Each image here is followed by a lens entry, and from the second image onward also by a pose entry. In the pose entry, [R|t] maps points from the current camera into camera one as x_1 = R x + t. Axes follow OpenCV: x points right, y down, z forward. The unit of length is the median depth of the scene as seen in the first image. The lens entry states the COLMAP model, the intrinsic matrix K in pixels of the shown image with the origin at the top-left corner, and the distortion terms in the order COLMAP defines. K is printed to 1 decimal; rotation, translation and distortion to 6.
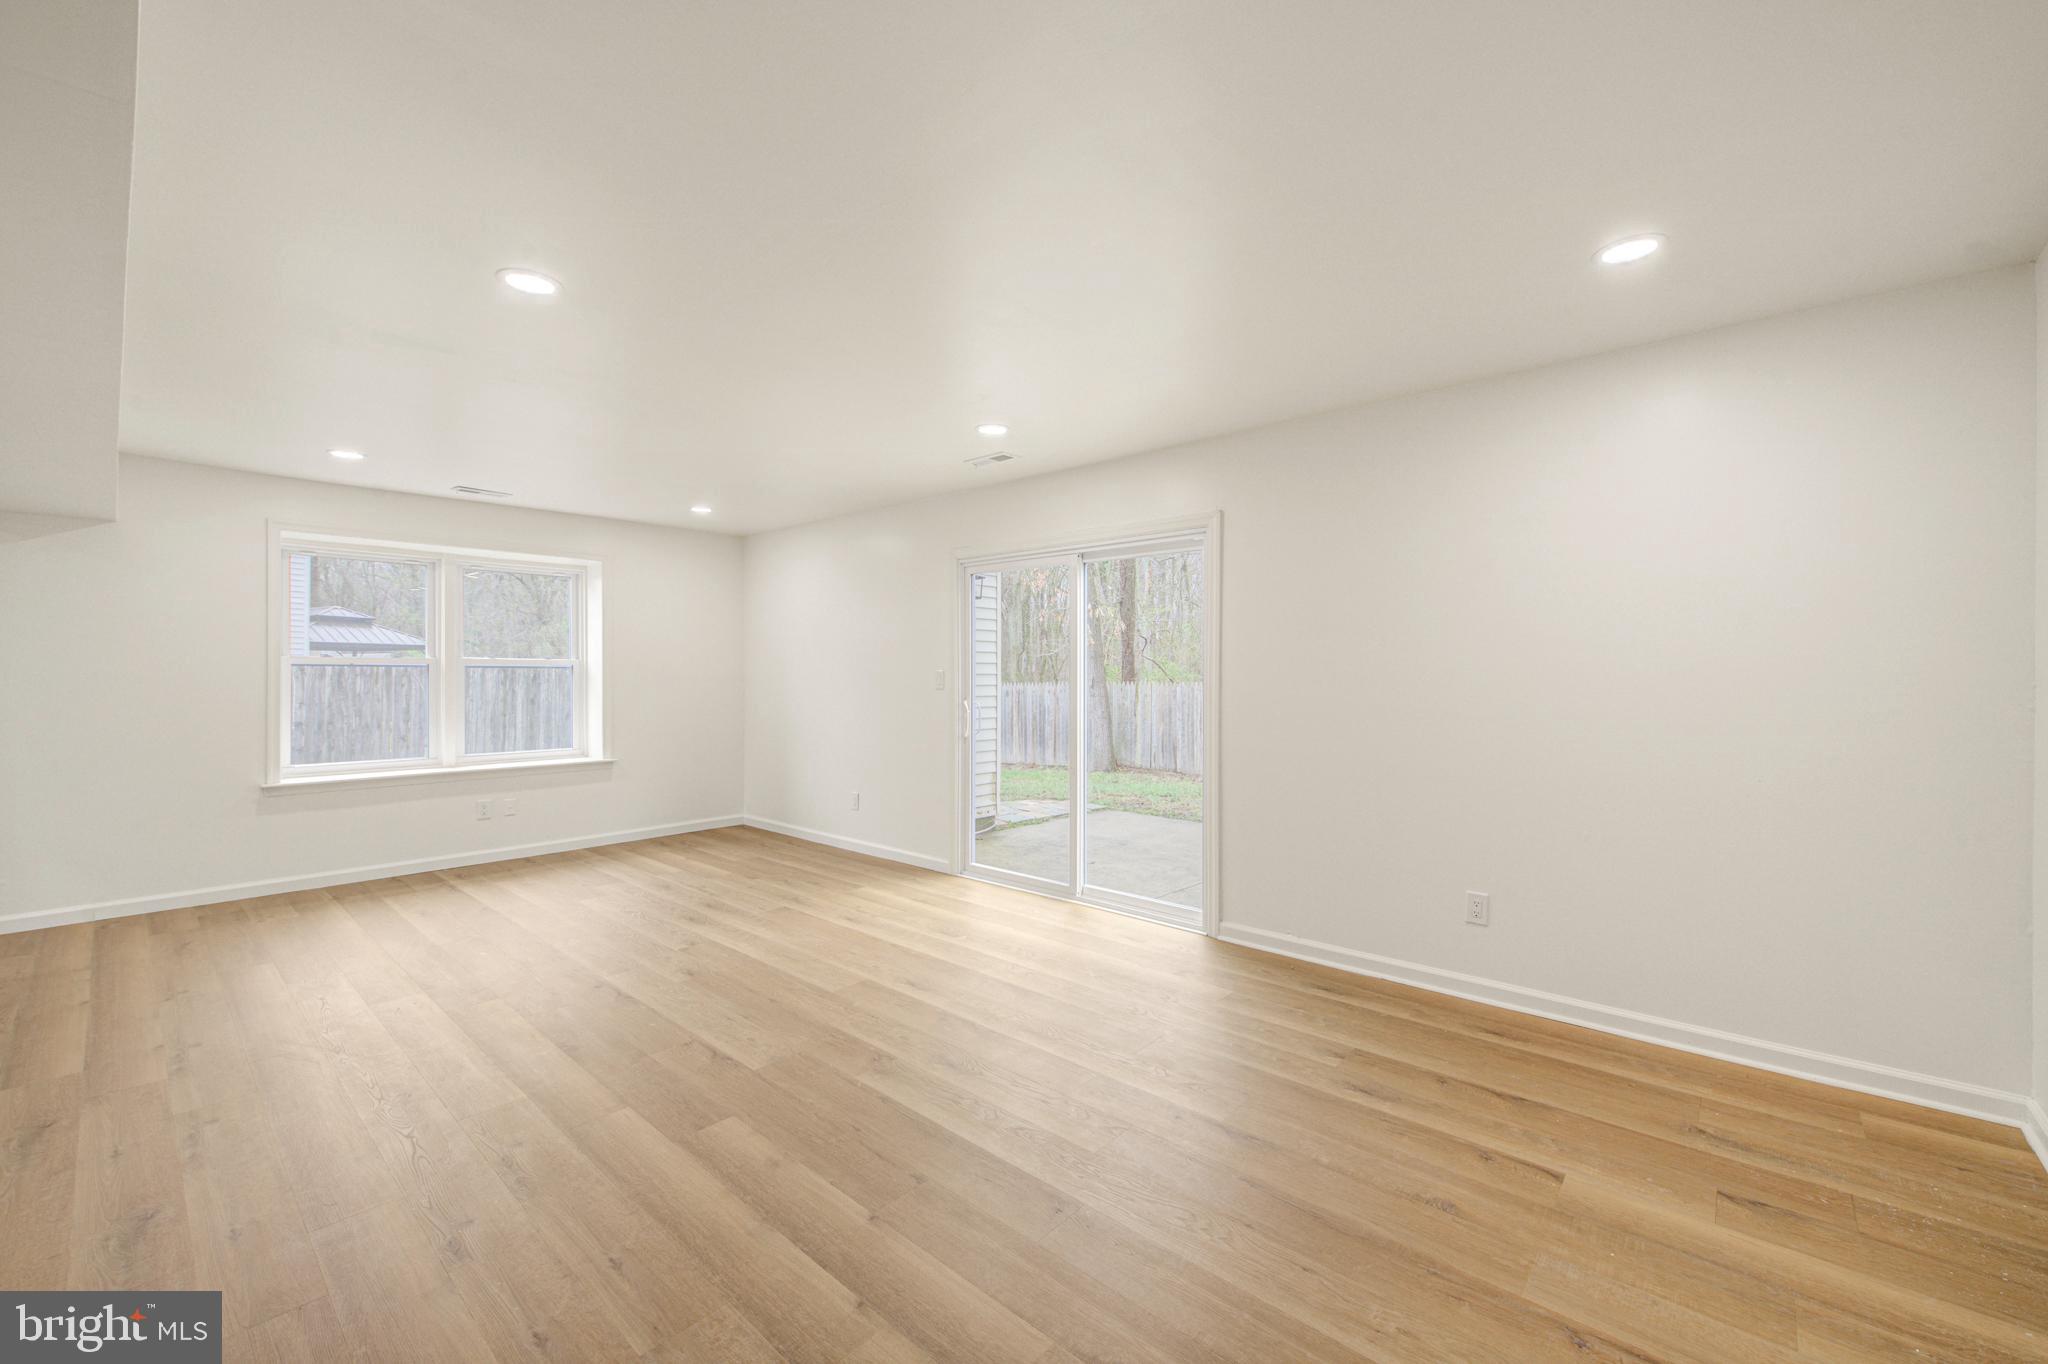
lens RADIAL K [[832.0, 0, 1022.9], [0, 832.0, 679.3], [0, 0, 1]] dist [-0.002957, 0.000121]
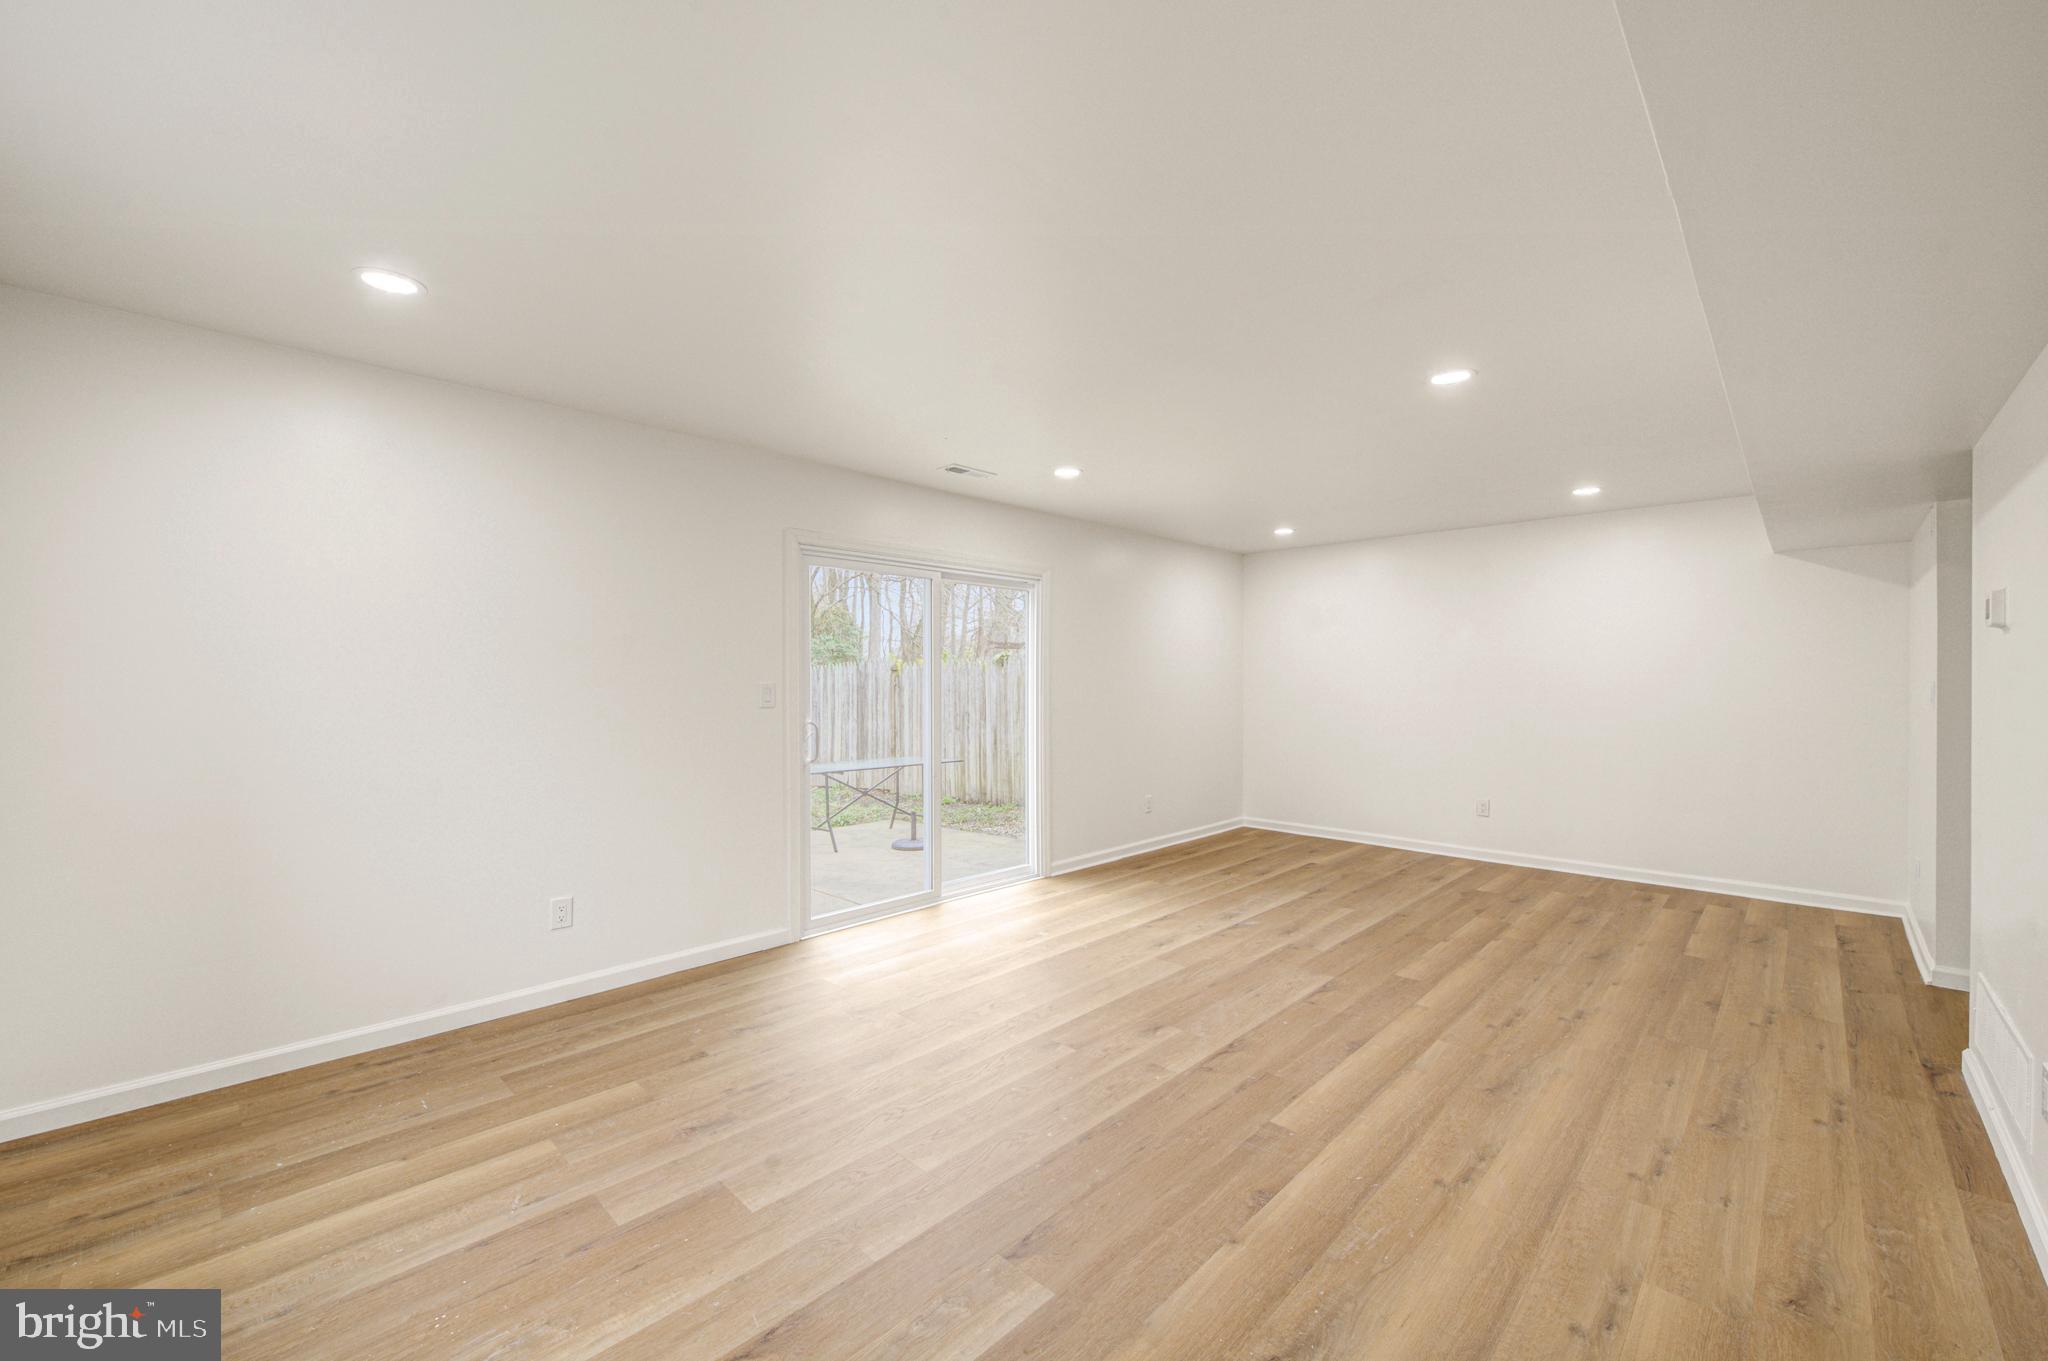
lens RADIAL K [[830.2, 0, 1023.0], [0, 830.2, 685.6], [0, 0, 1]] dist [0.001755, 0.000017]
pose [[0.023644, -0.007653, 0.999691, -1.270973], [0.010018, 0.999922, 0.007418, -0.024607], [-0.999670, 0.009840, 0.023718, 1.094762]]
